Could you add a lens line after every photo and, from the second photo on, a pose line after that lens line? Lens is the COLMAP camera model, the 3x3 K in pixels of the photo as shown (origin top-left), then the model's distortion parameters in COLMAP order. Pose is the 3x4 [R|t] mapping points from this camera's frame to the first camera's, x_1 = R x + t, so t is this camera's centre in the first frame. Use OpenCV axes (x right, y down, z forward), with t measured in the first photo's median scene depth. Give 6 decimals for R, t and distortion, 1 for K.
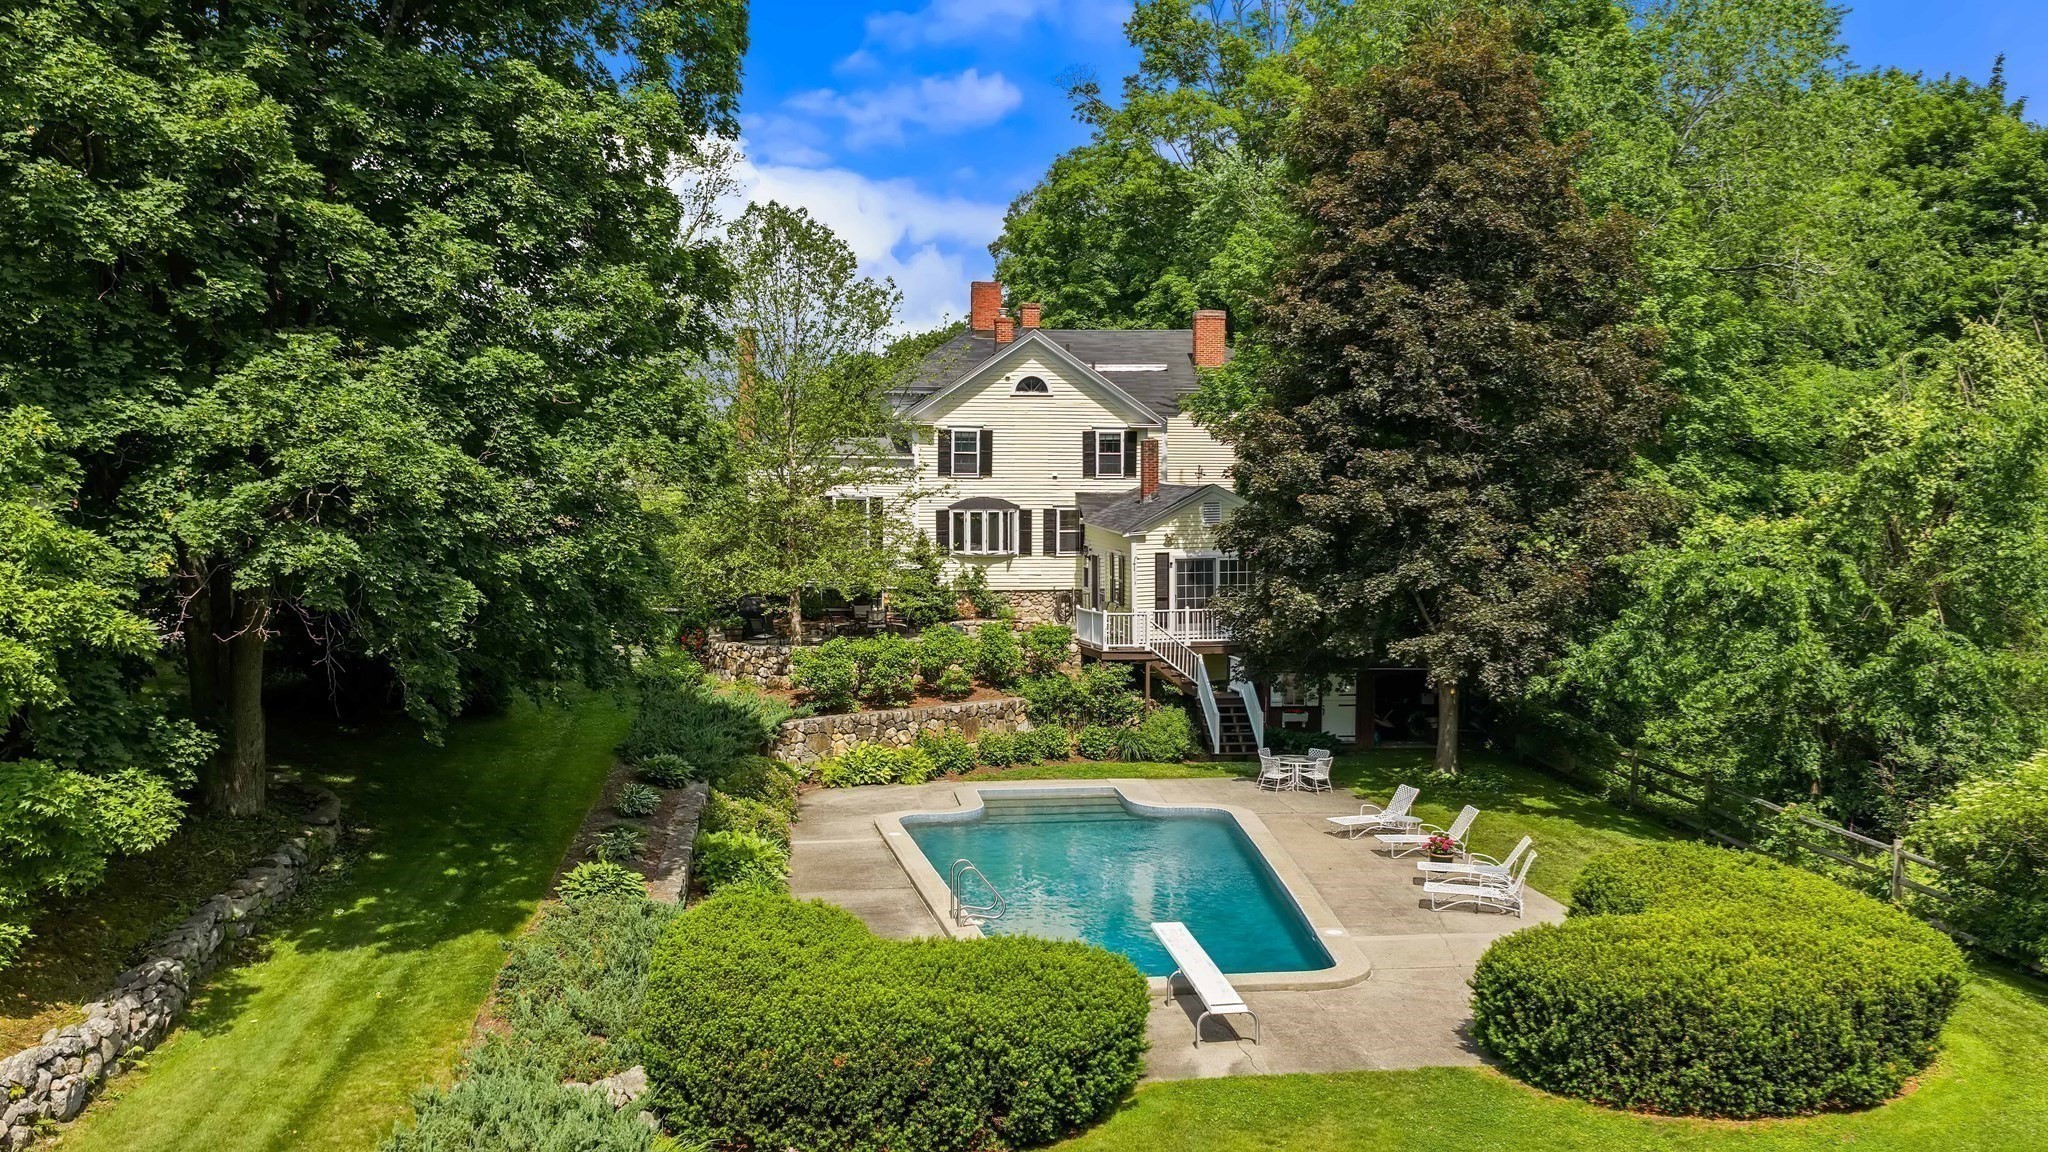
lens RADIAL K [[1688.4, 0, 1027.6], [0, 1688.4, 578.0], [0, 0, 1]] dist [0.008181, 0.001210]
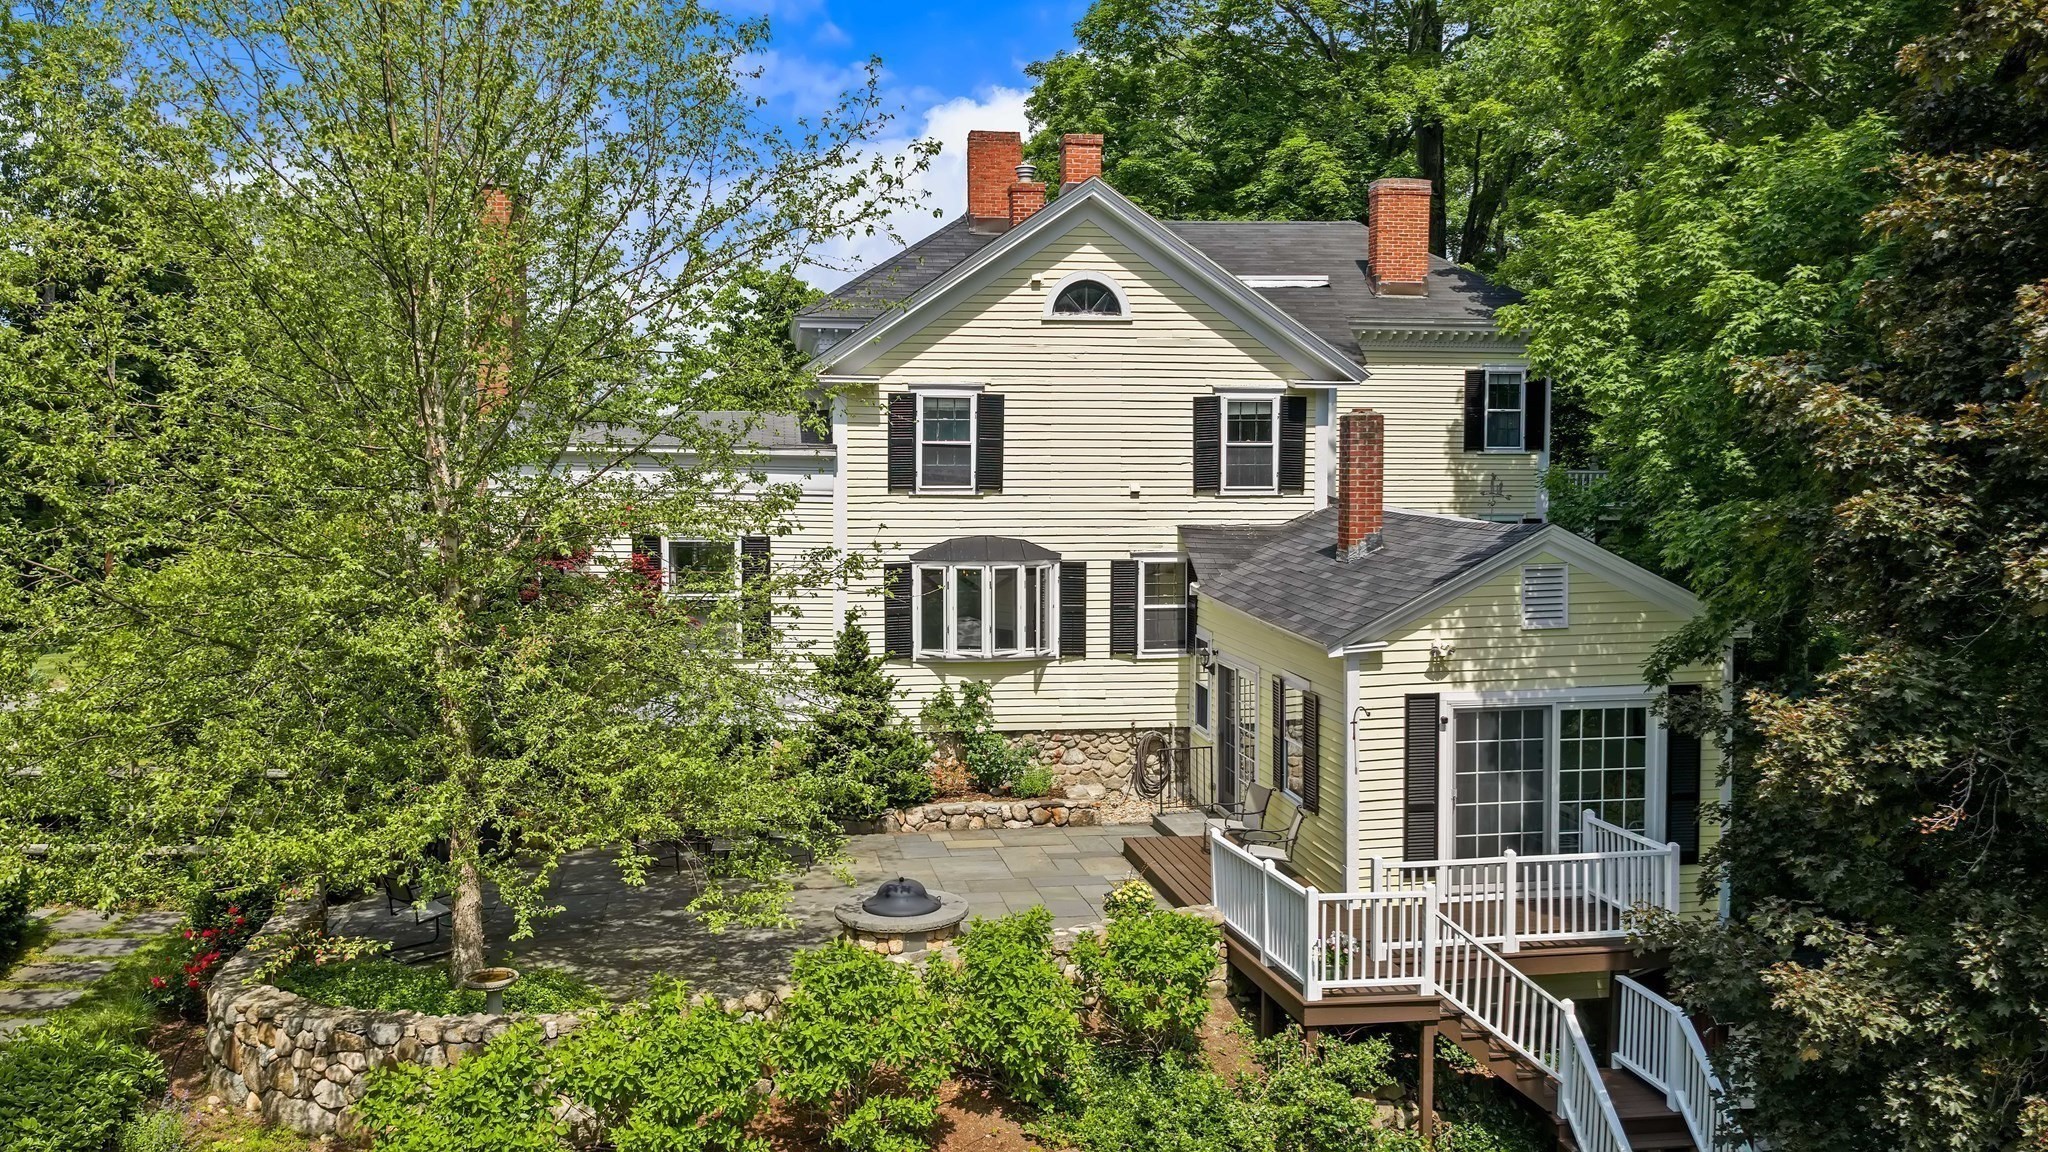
lens RADIAL K [[1688.4, 0, 1019.3], [0, 1688.4, 573.5], [0, 0, 1]] dist [0.008181, 0.001210]
pose [[0.999936, 0.000762, -0.011309, -0.011125], [-0.000611, 0.999910, 0.013419, -0.043766], [0.011318, -0.013411, 0.999846, 0.526467]]
